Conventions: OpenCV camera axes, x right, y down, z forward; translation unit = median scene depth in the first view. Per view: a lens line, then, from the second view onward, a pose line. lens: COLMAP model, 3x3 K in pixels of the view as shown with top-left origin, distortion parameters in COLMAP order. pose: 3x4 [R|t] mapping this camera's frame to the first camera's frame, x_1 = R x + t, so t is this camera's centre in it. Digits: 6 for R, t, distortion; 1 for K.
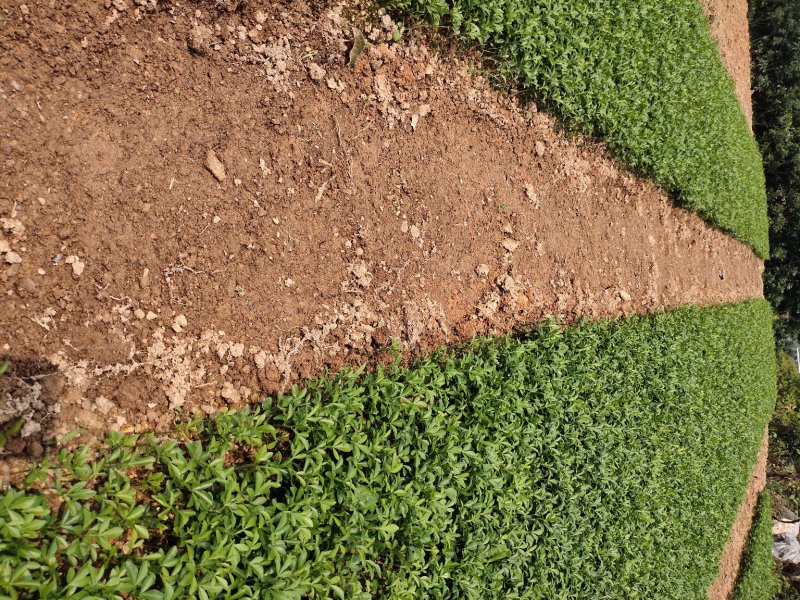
lens RADIAL K [[635.0, 0, 400.0], [0, 635.0, 300.0], [0, 0, 1]] dist [0.003555, -0.048979]
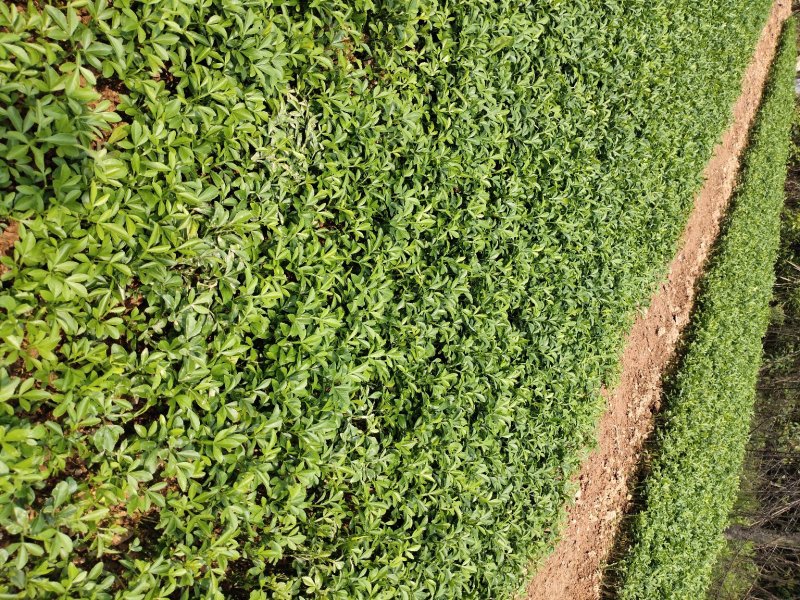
lens RADIAL K [[635.0, 0, 400.0], [0, 635.0, 300.0], [0, 0, 1]] dist [0.003555, -0.048979]
pose [[0.968820, -0.230932, -0.089767, 0.008316], [0.244318, 0.830207, 0.501063, 0.227316], [-0.041186, -0.507372, 0.860742, 0.023404]]
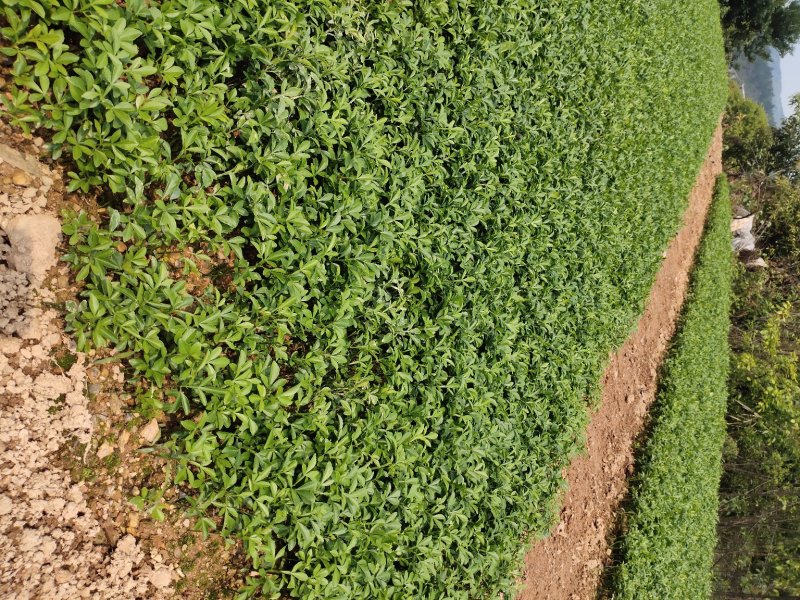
lens RADIAL K [[635.0, 0, 400.0], [0, 635.0, 300.0], [0, 0, 1]] dist [0.003555, -0.048979]
pose [[0.981663, -0.187840, 0.032462, -0.159361], [0.169793, 0.939020, 0.299018, 0.486206], [-0.086651, -0.288023, 0.953695, -0.180971]]
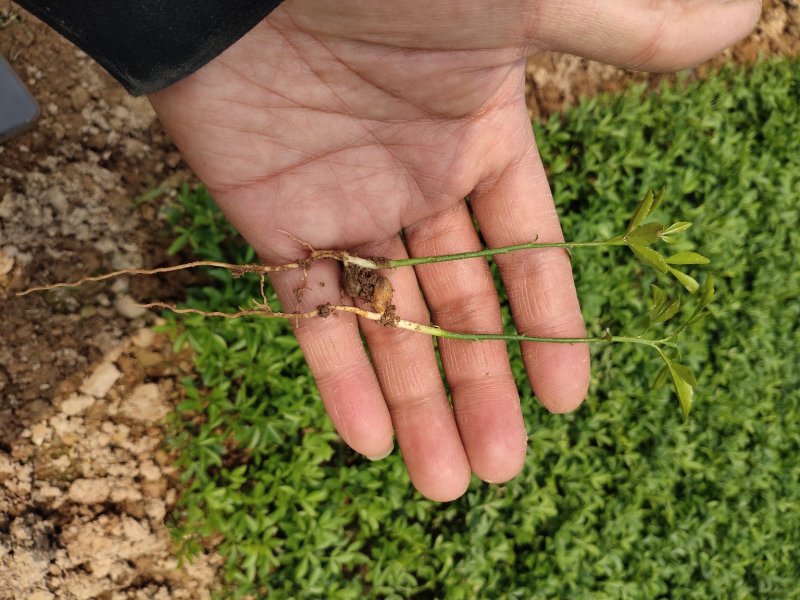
lens RADIAL K [[635.0, 0, 400.0], [0, 635.0, 300.0], [0, 0, 1]] dist [0.003555, -0.048979]
pose [[0.946682, -0.022182, -0.321405, -0.093281], [0.114471, 0.955689, 0.271210, 0.101390], [0.301147, -0.293541, 0.907273, -0.014947]]
